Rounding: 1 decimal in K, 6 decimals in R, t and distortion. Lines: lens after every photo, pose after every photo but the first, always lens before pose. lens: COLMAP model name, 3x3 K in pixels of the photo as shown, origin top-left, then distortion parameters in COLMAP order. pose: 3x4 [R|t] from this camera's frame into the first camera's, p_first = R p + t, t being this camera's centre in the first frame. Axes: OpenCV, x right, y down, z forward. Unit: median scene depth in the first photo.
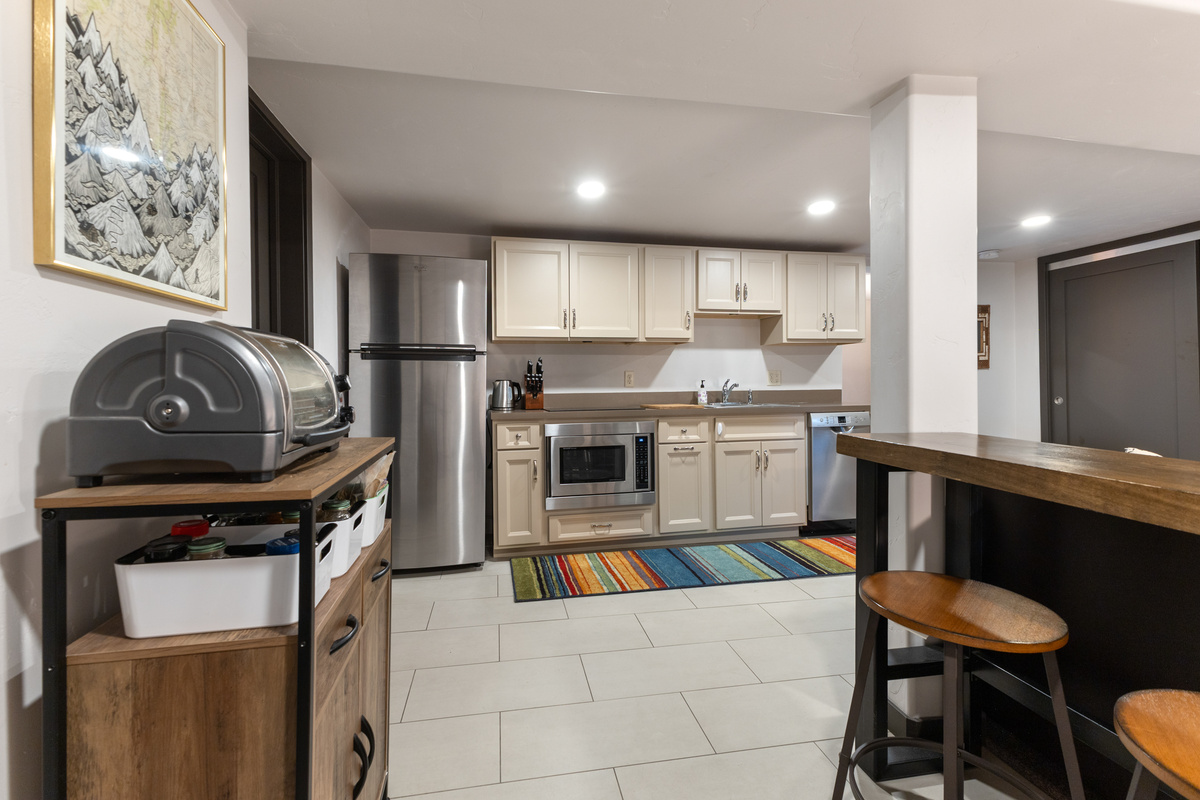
lens RADIAL K [[524.8, 0, 599.4], [0, 524.8, 380.5], [0, 0, 1]] dist [0.016141, -0.004430]
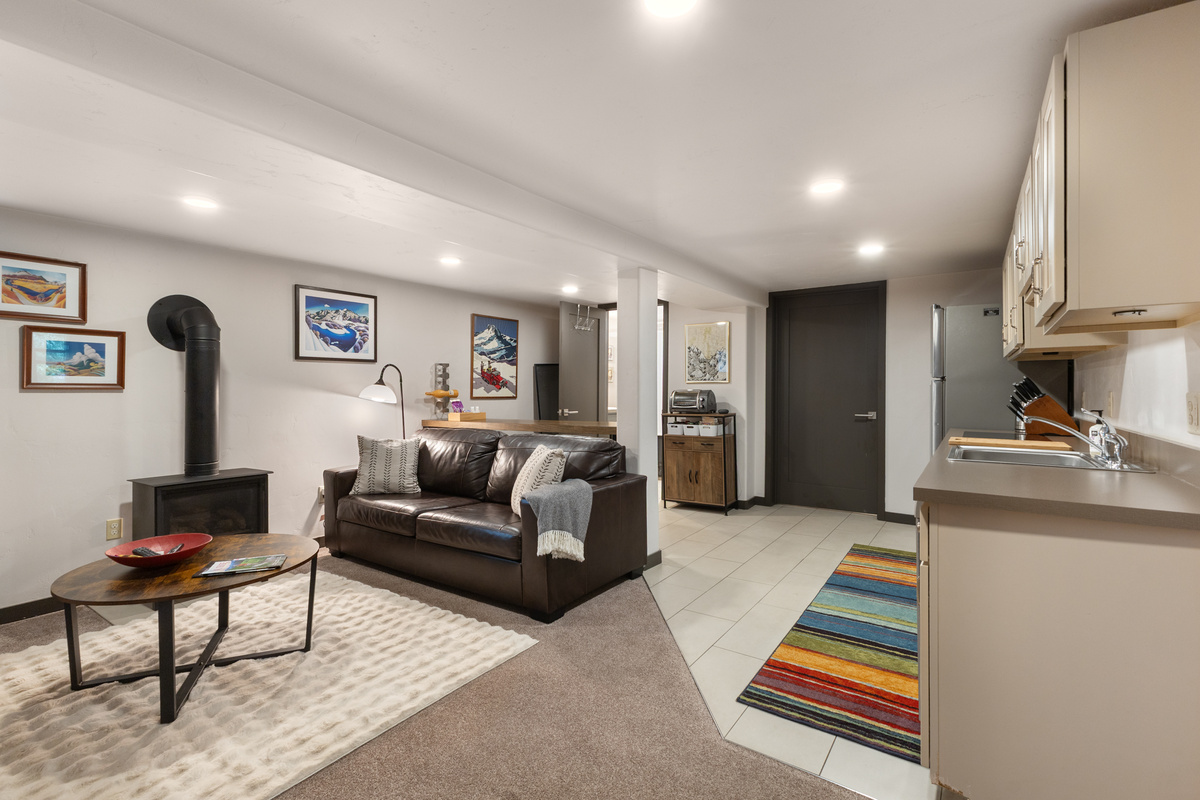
lens RADIAL K [[550.6, 0, 603.0], [0, 550.6, 388.9], [0, 0, 1]] dist [0.002686, 0.001032]
pose [[-0.716465, 0.008501, -0.697571, 1.117996], [0.010360, 0.999945, 0.001545, -0.033321], [0.697546, -0.006120, -0.716514, 1.237365]]
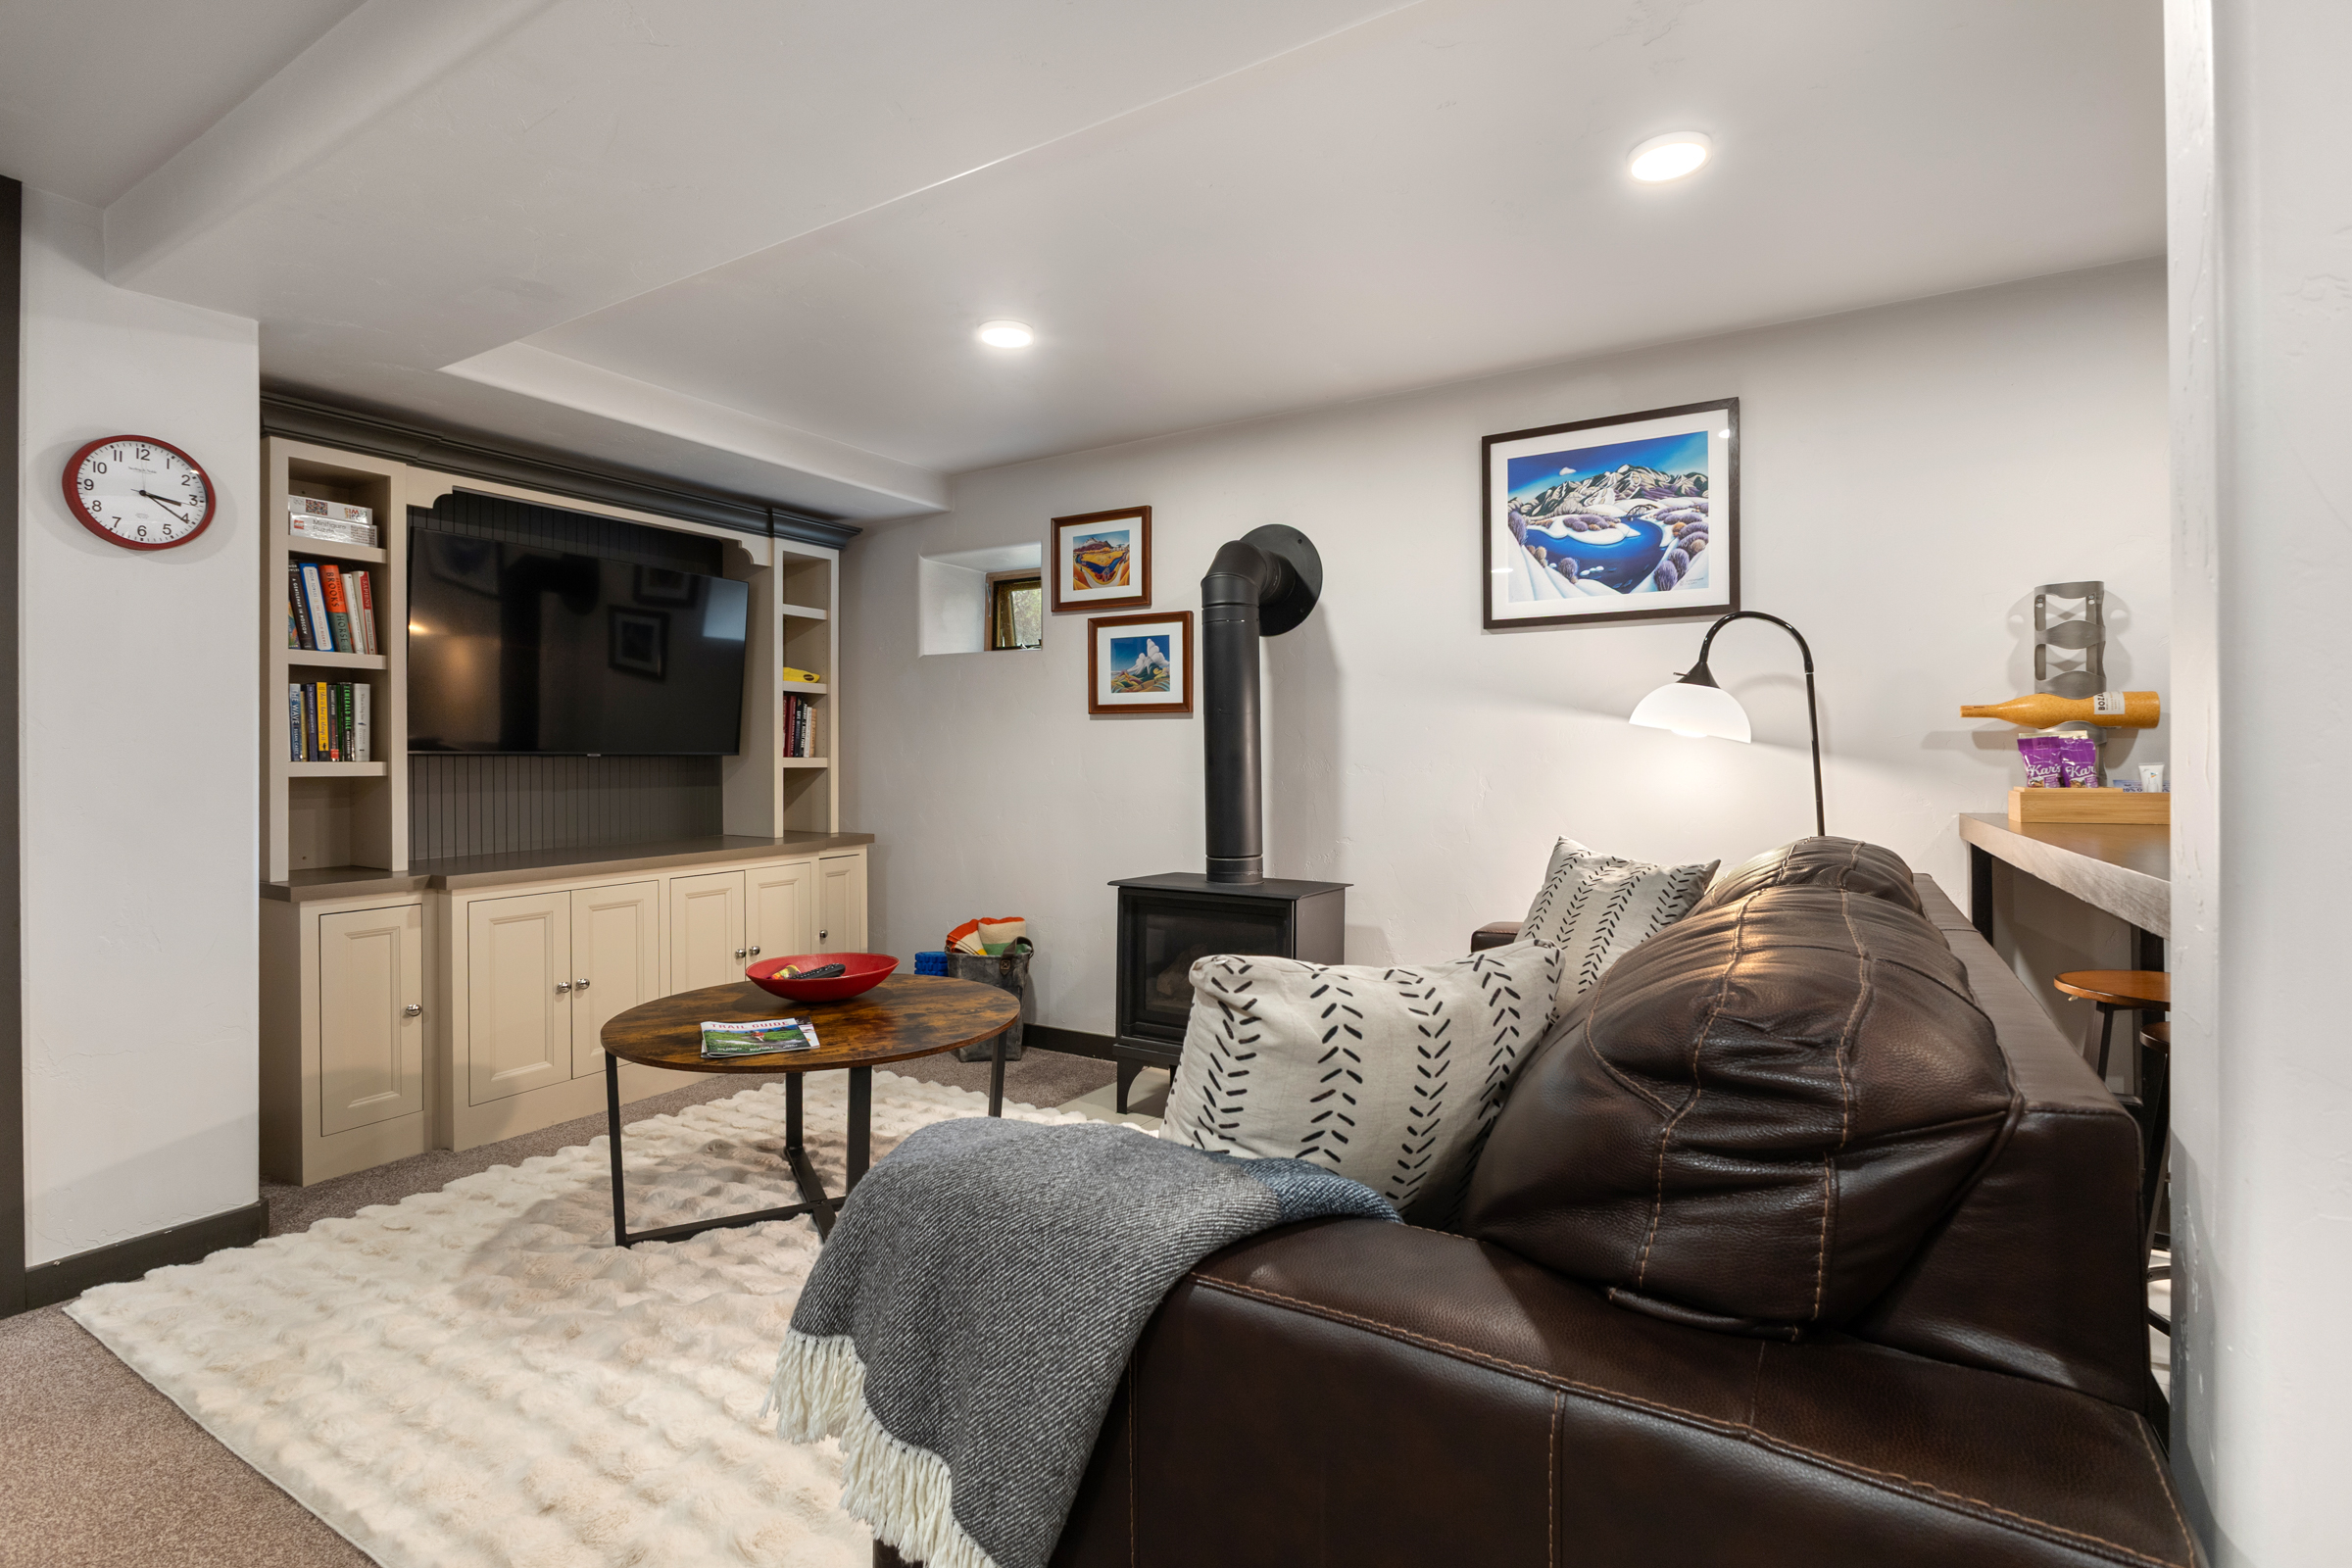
lens RADIAL K [[1080.2, 0, 1168.0], [0, 1080.2, 754.5], [0, 0, 1]] dist [-0.003217, -0.000805]
pose [[-0.741835, 0.008292, 0.670532, 0.340287], [0.001320, 0.999940, -0.010905, 0.013637], [-0.670582, -0.007204, -0.741801, 0.769806]]
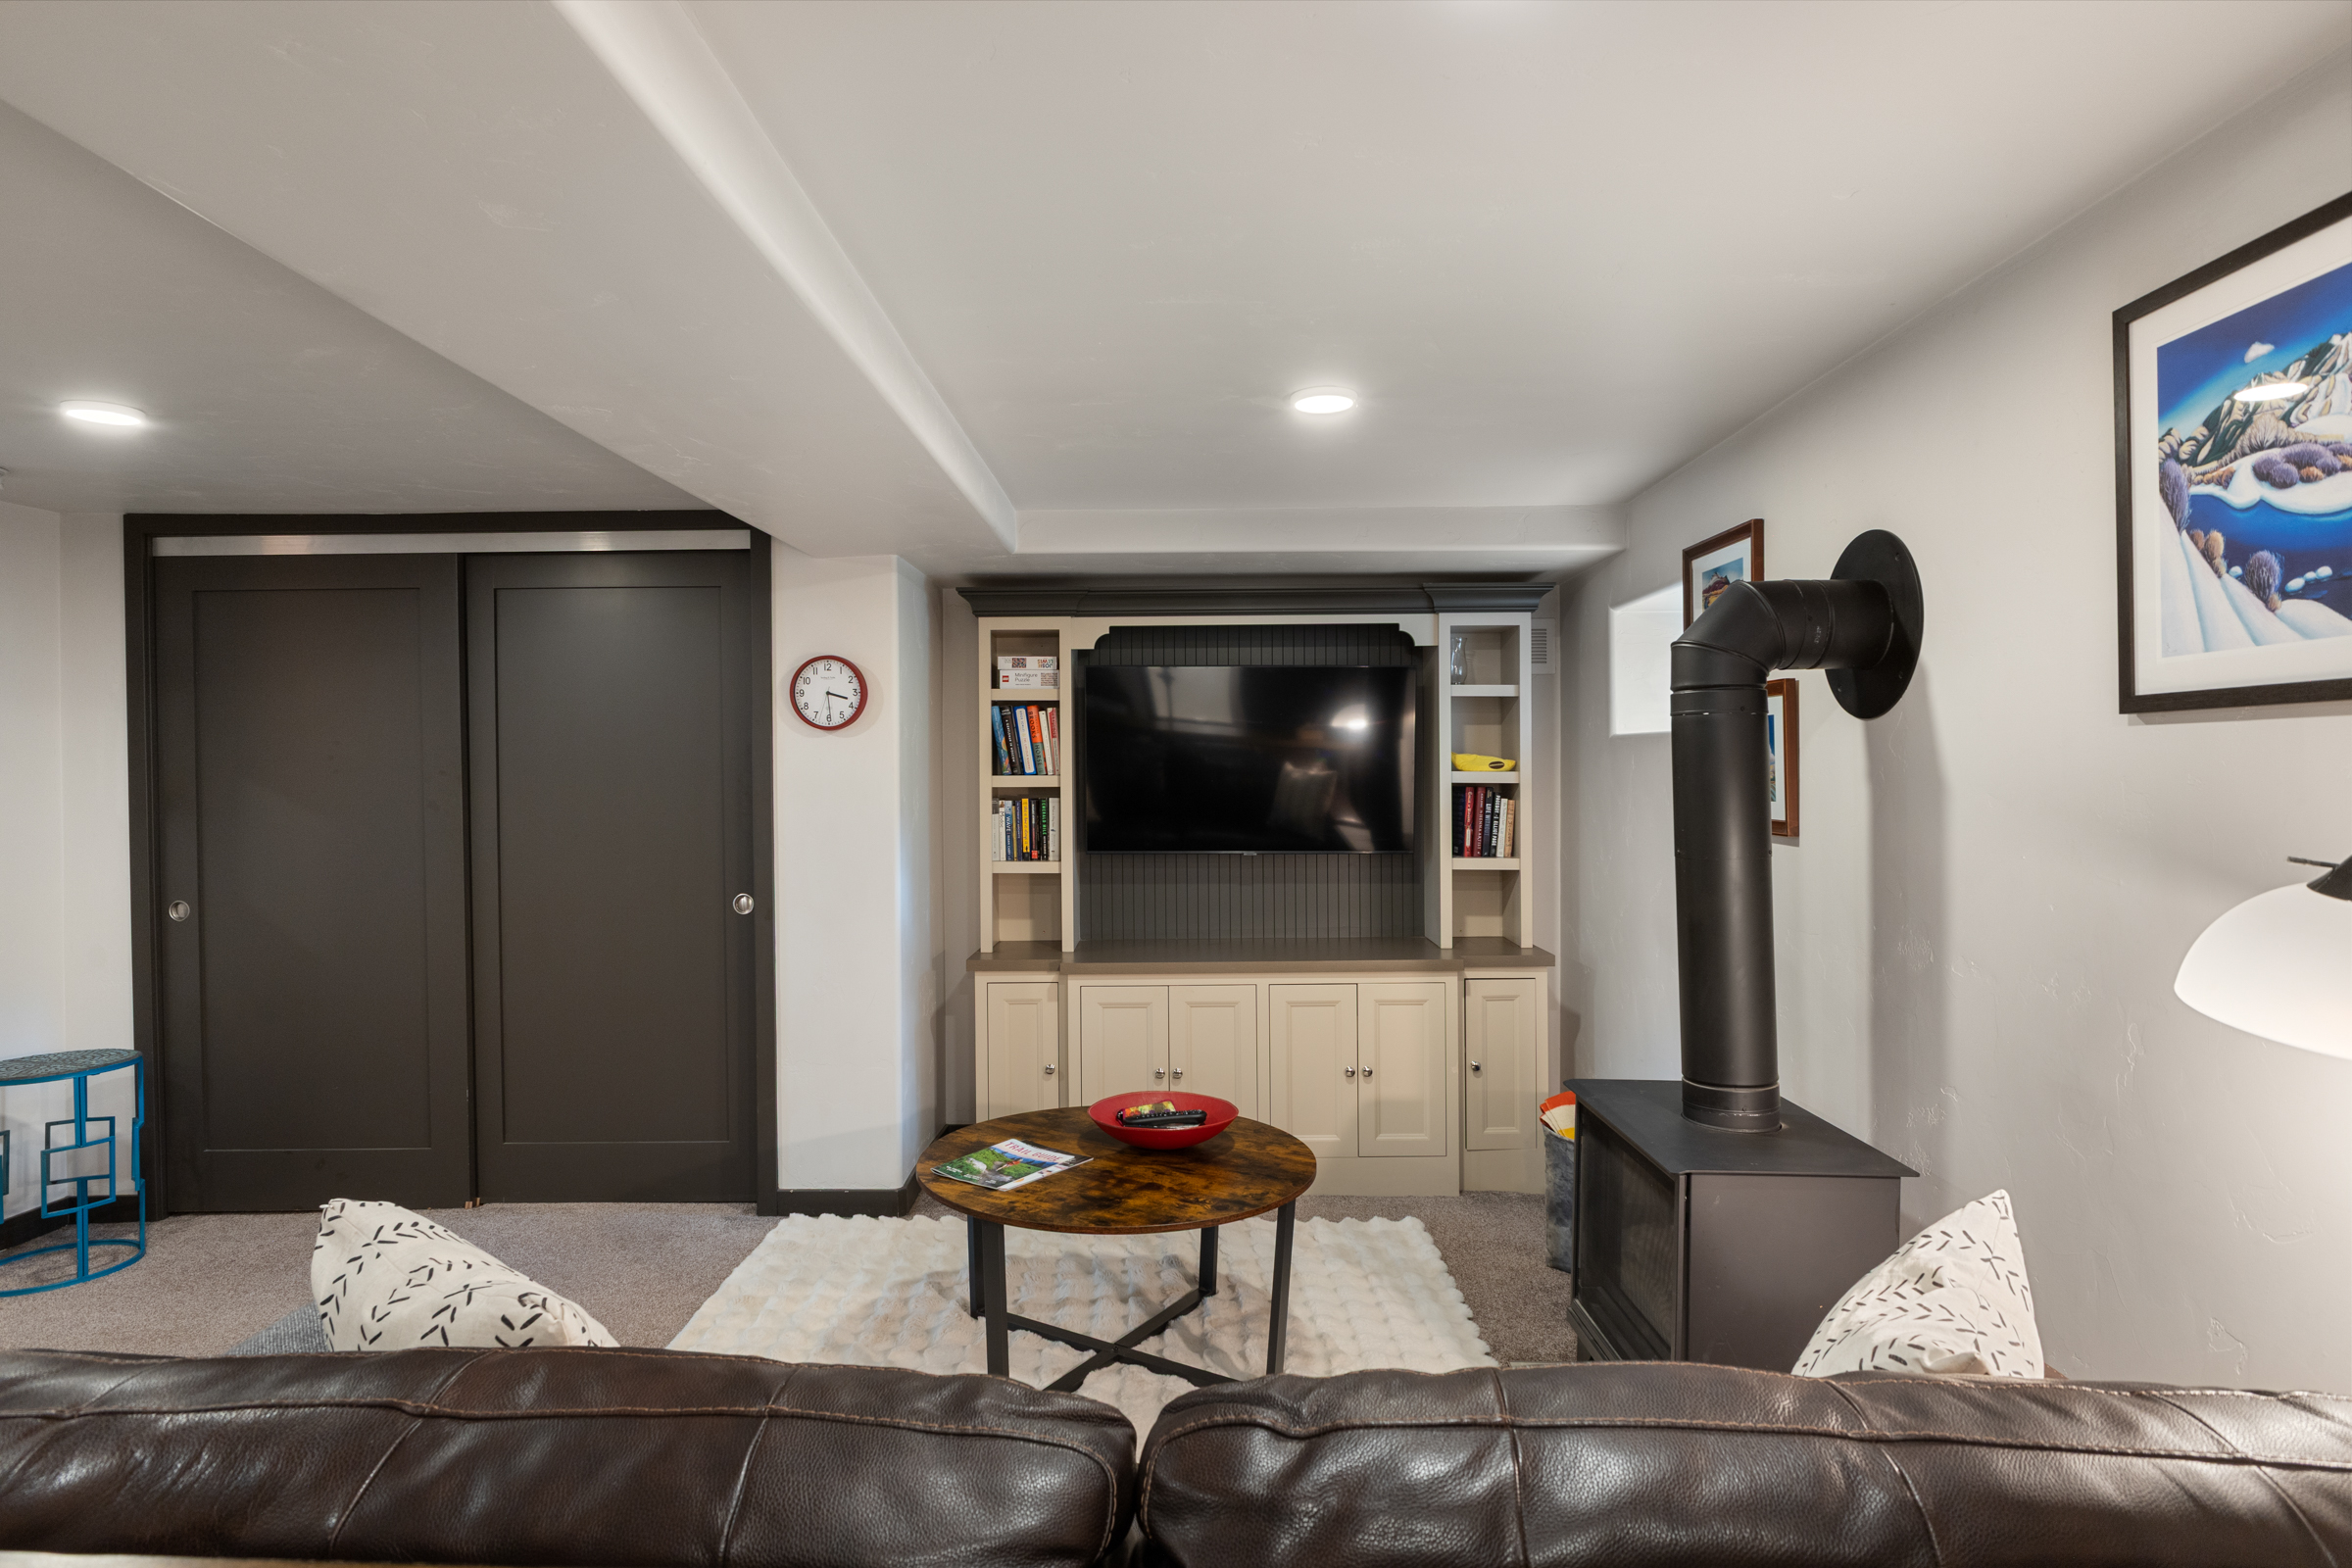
lens RADIAL K [[1273.3, 0, 1182.3], [0, 1273.3, 781.6], [0, 0, 1]] dist [-0.009209, -0.000545]
pose [[0.196865, -0.001286, 0.980430, 0.176887], [-0.005665, 0.999981, 0.002449, -0.074926], [-0.980414, -0.006037, 0.196854, 0.178445]]
